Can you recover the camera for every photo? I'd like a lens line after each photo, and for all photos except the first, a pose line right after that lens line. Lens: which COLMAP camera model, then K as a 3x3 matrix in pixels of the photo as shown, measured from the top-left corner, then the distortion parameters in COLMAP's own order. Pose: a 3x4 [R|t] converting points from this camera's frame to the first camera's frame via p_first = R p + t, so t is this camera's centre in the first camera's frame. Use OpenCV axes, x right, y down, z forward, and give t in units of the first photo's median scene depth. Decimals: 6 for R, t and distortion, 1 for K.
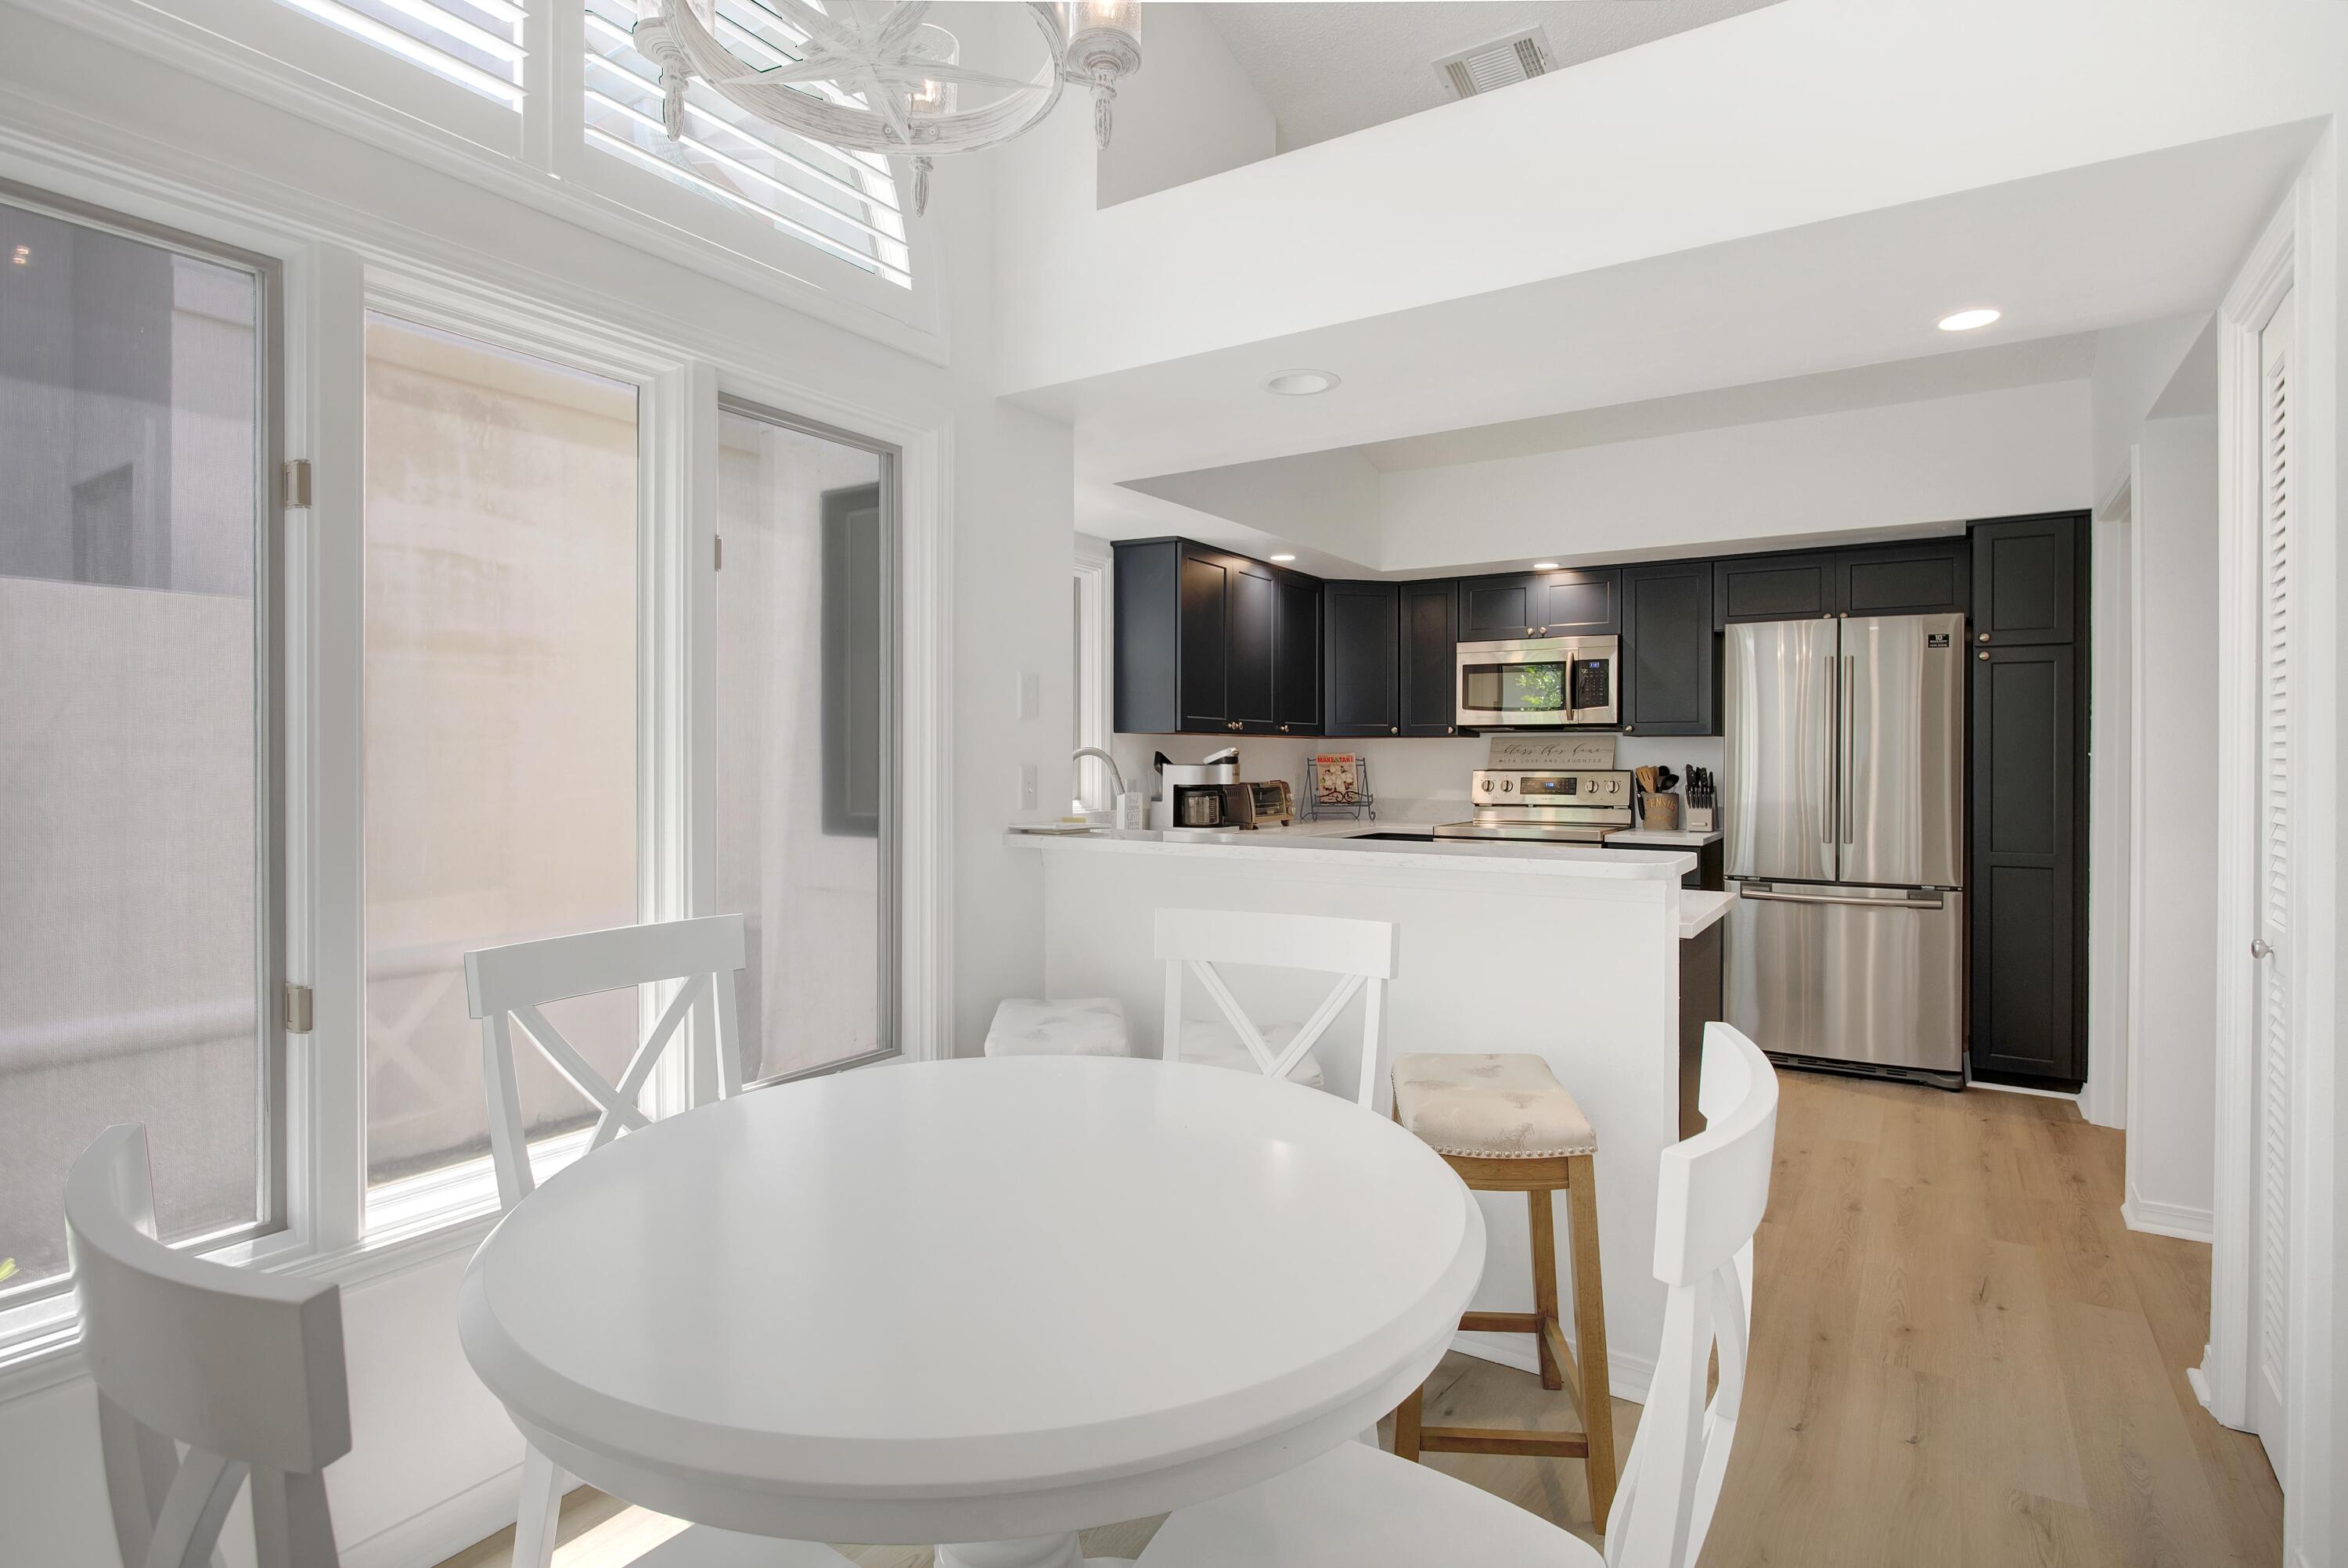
lens RADIAL K [[1233.7, 0, 1175.3], [0, 1233.7, 771.9], [0, 0, 1]] dist [-0.013235, 0.006660]
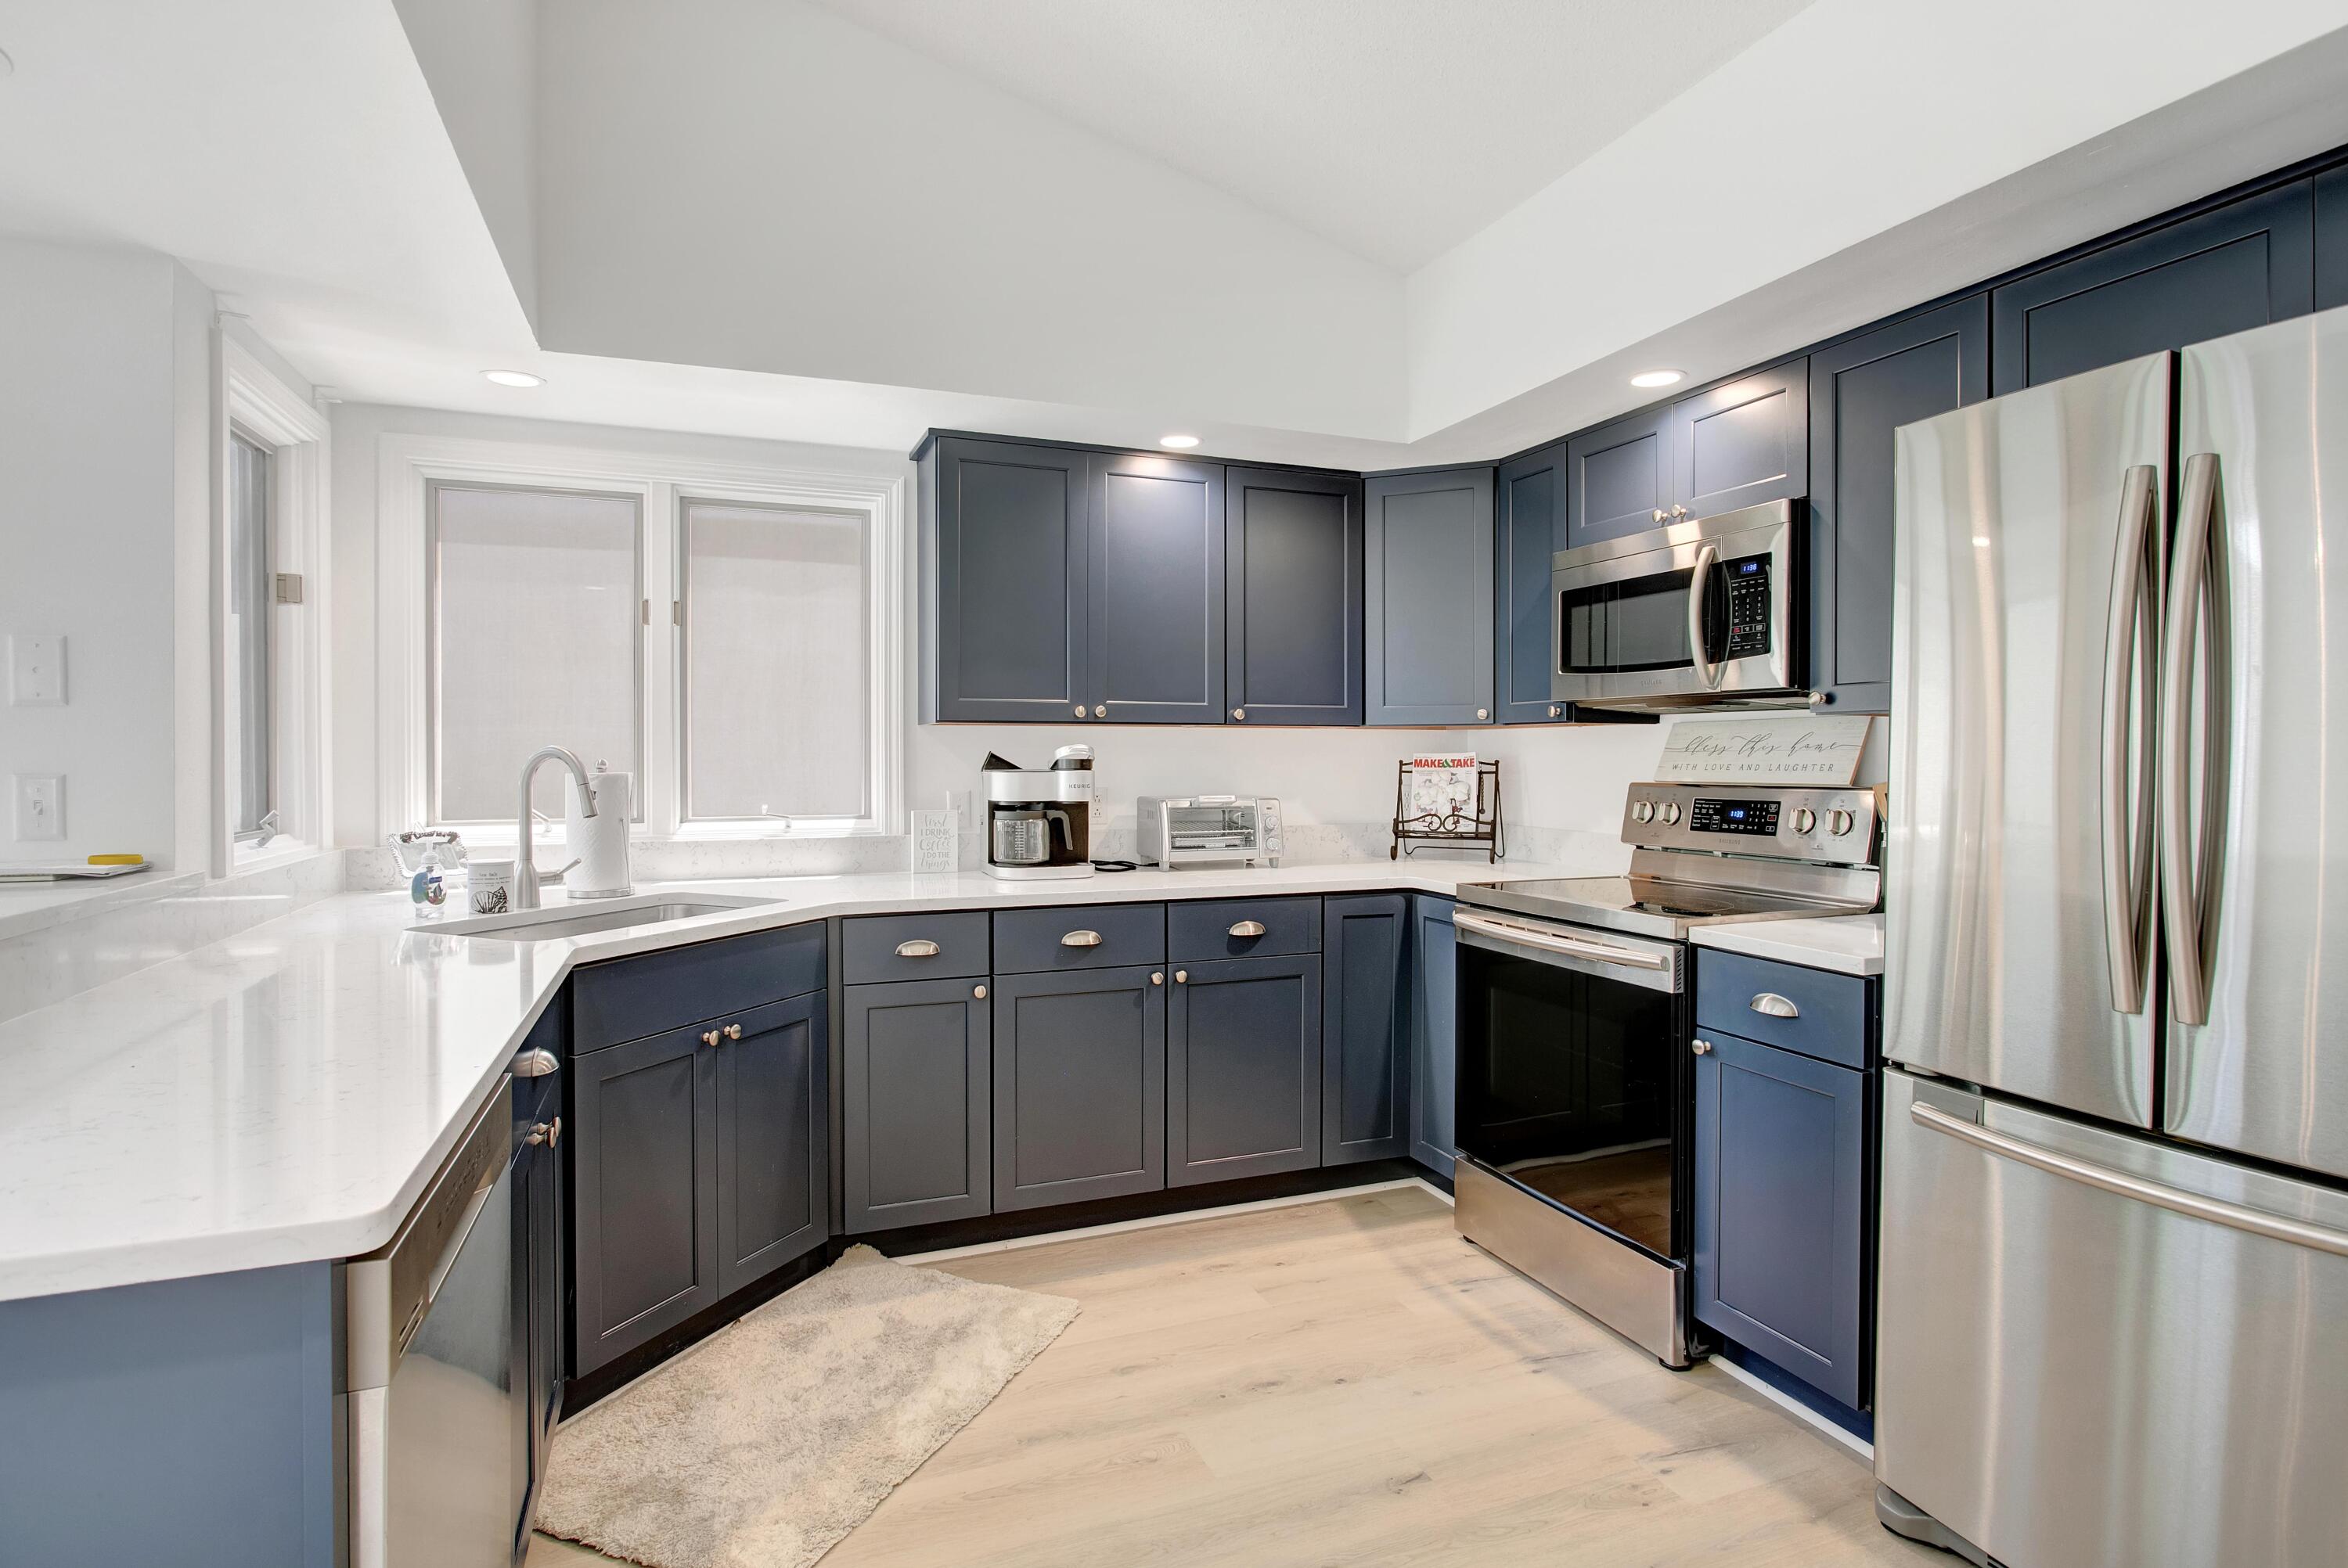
lens RADIAL K [[1233.7, 0, 1175.6], [0, 1233.7, 770.6], [0, 0, 1]] dist [-0.013235, 0.006660]
pose [[0.797664, 0.008873, -0.603036, 0.454352], [-0.007321, 0.999961, 0.005030, -0.009254], [0.603057, 0.000403, 0.797698, 0.490030]]
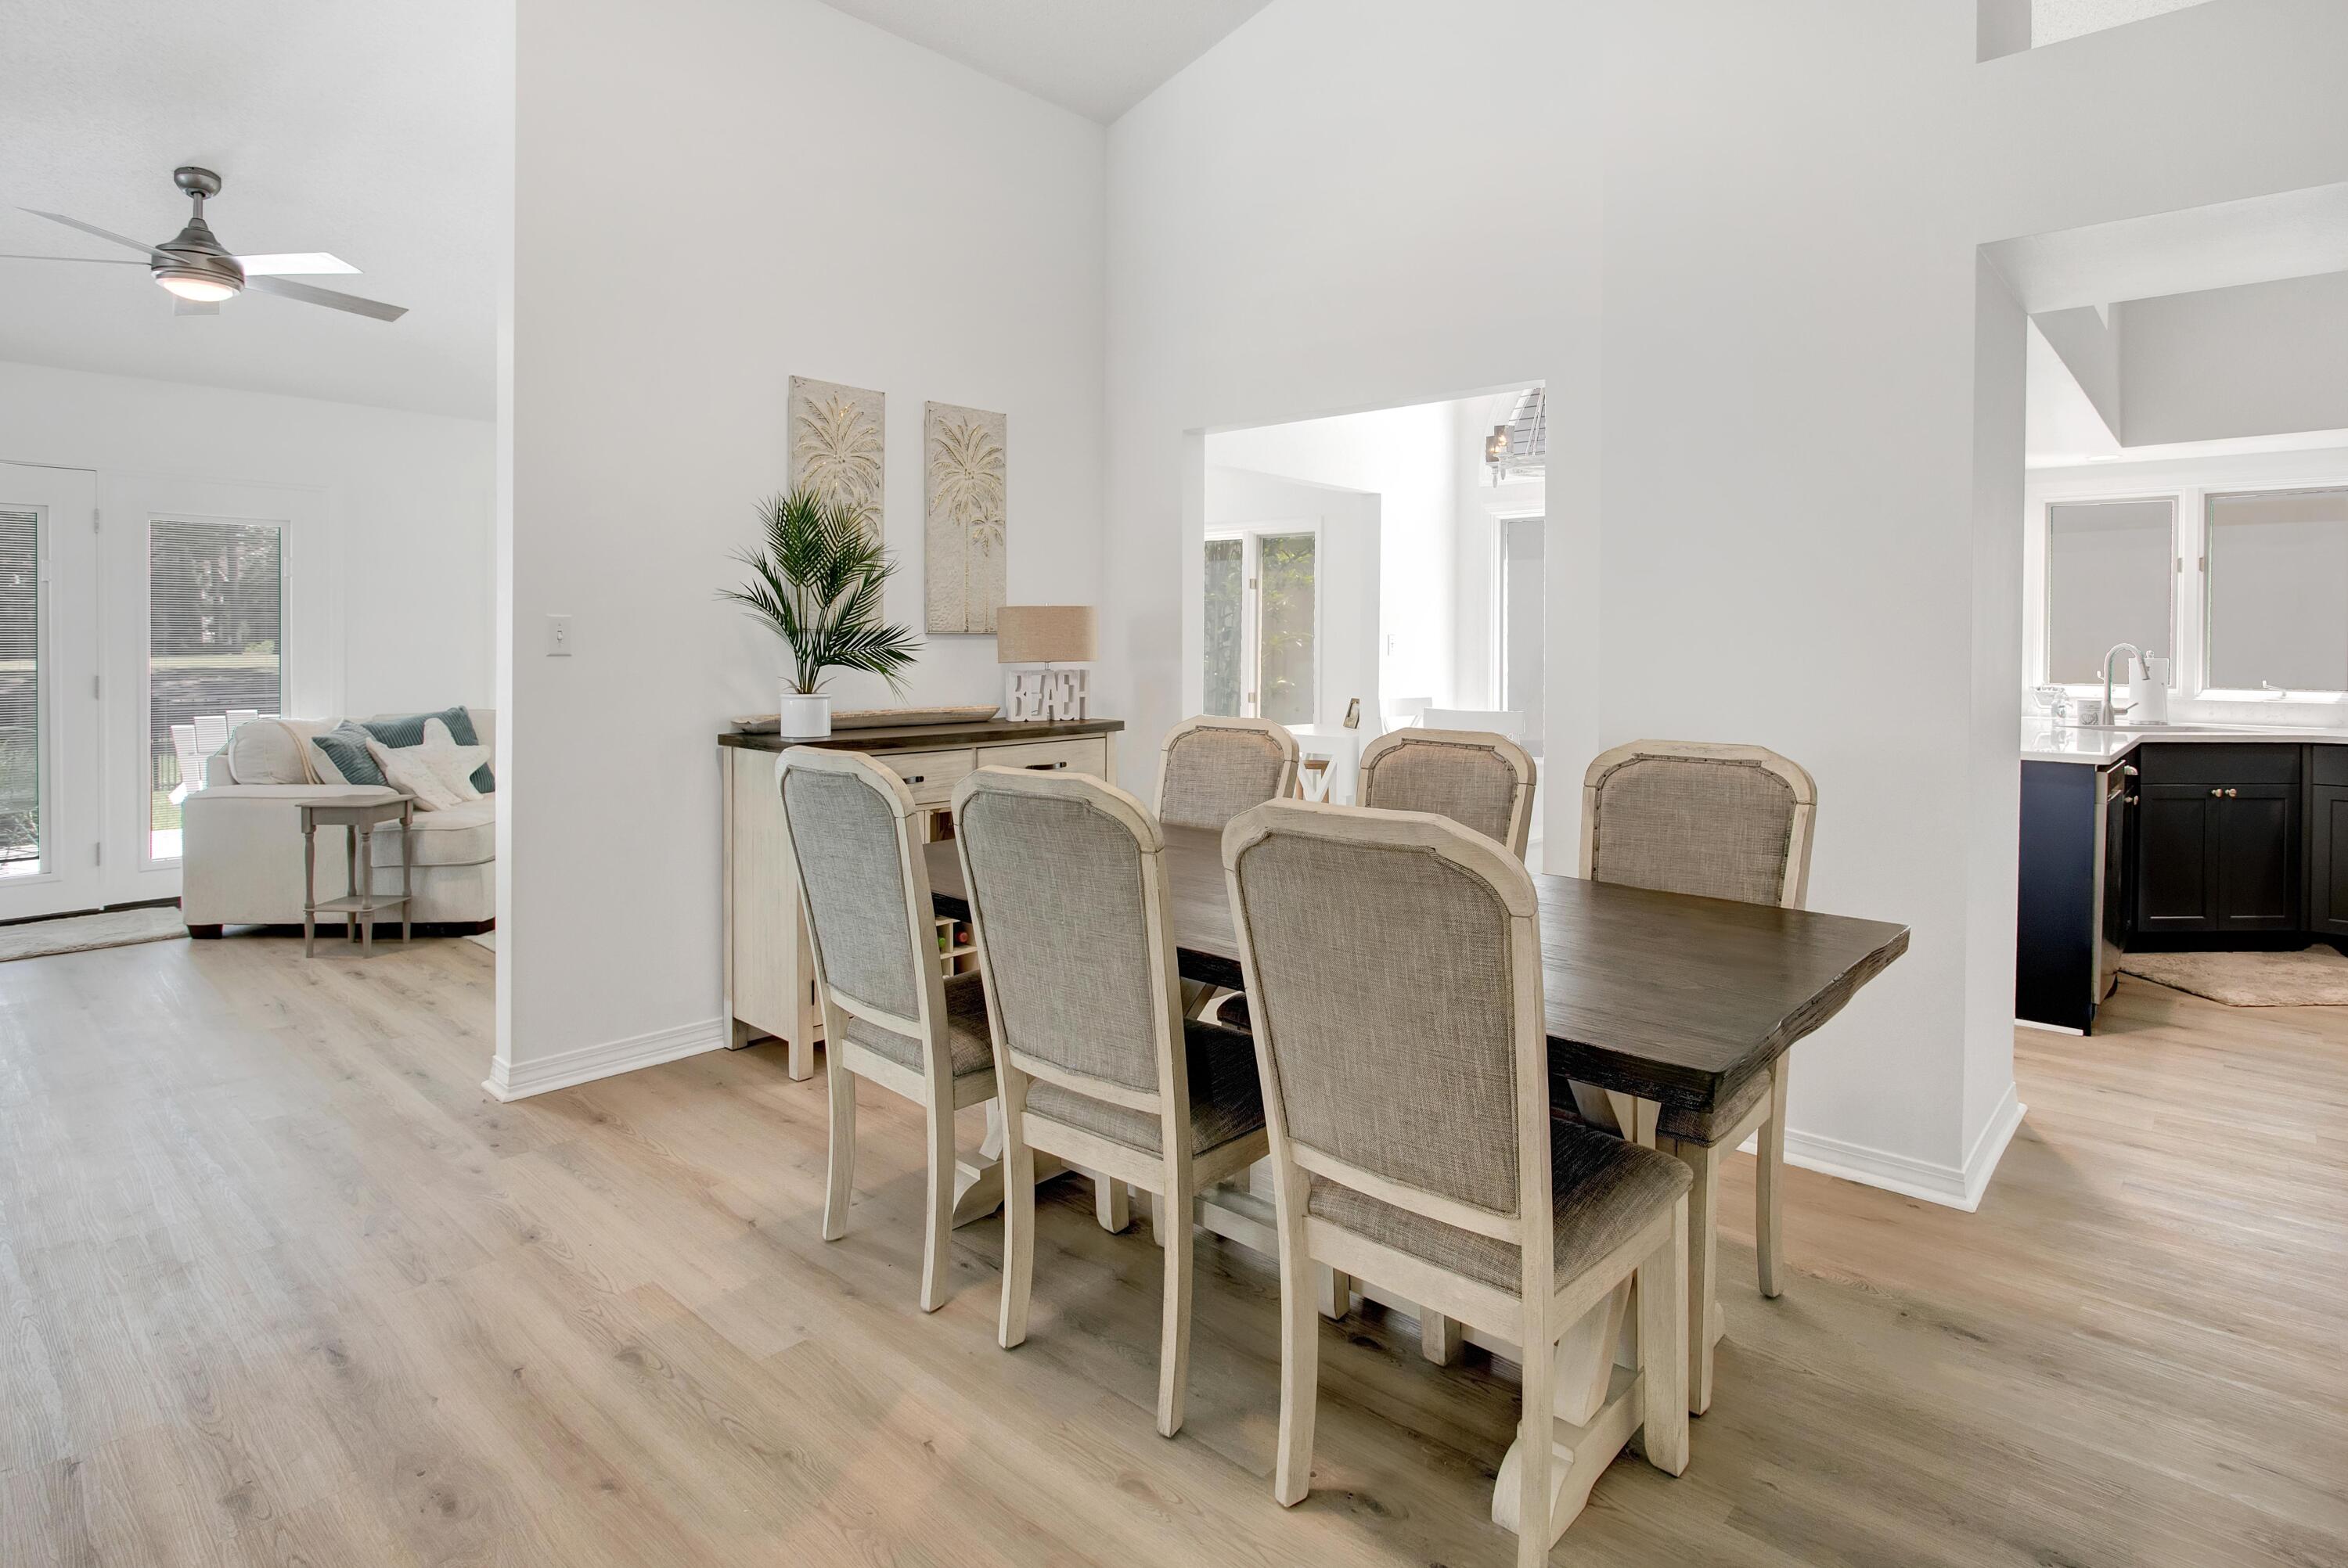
lens RADIAL K [[1233.7, 0, 1194.3], [0, 1233.7, 657.5], [0, 0, 1]] dist [-0.013235, 0.006660]
pose [[-0.152840, 0.004563, -0.988240, 1.058163], [-0.021205, 0.999744, 0.007896, 0.004805], [0.988023, 0.022163, -0.152704, 0.137385]]
